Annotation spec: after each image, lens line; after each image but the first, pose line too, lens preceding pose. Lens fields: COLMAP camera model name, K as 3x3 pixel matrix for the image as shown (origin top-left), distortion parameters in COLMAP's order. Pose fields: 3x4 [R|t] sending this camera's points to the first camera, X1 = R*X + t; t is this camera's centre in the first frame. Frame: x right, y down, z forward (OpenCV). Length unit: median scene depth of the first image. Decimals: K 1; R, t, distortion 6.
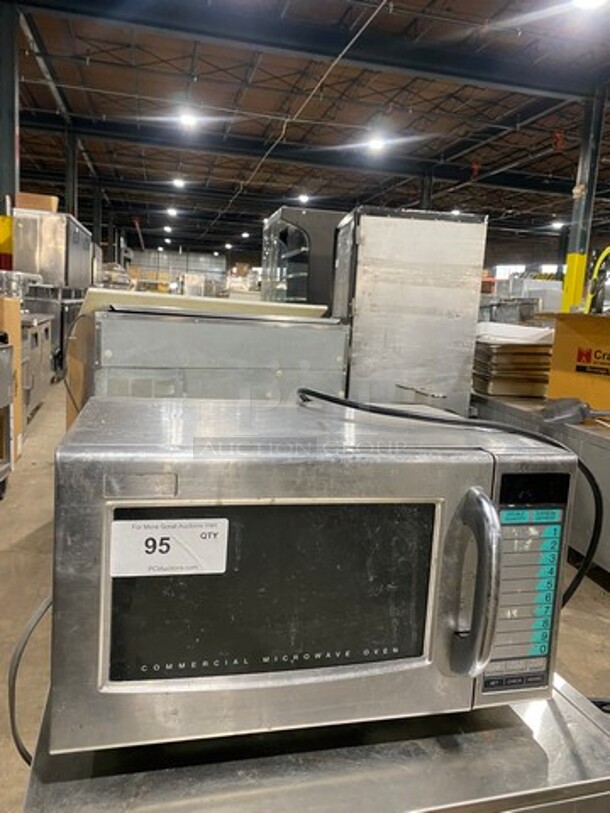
lens RADIAL K [[619.2, 0, 309.2], [0, 619.2, 391.1], [0, 0, 1]] dist [0.006300, -0.021055]
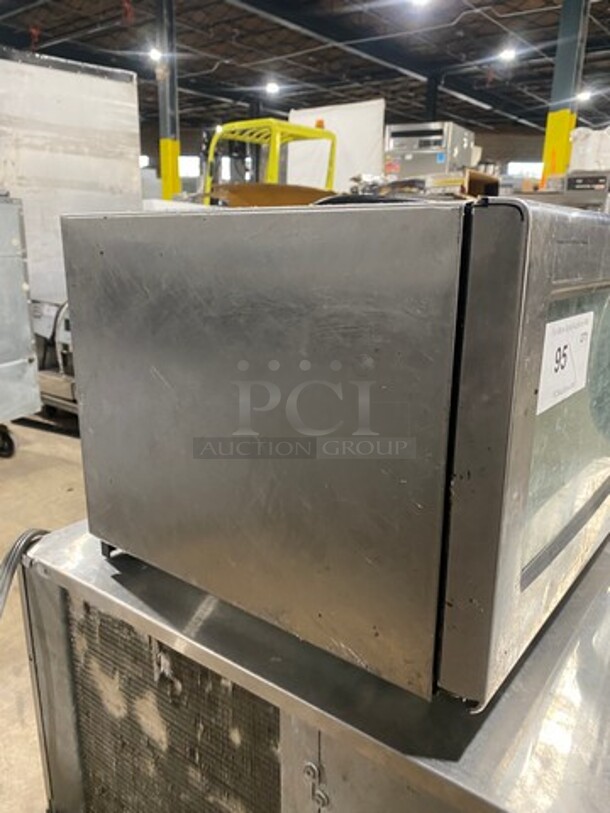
lens RADIAL K [[619.2, 0, 310.5], [0, 619.2, 406.0], [0, 0, 1]] dist [0.006300, -0.021055]
pose [[0.783810, -0.204027, 0.586527, -0.105298], [0.098019, 0.973295, 0.207579, 0.016494], [-0.613216, -0.105212, 0.782877, 0.078310]]
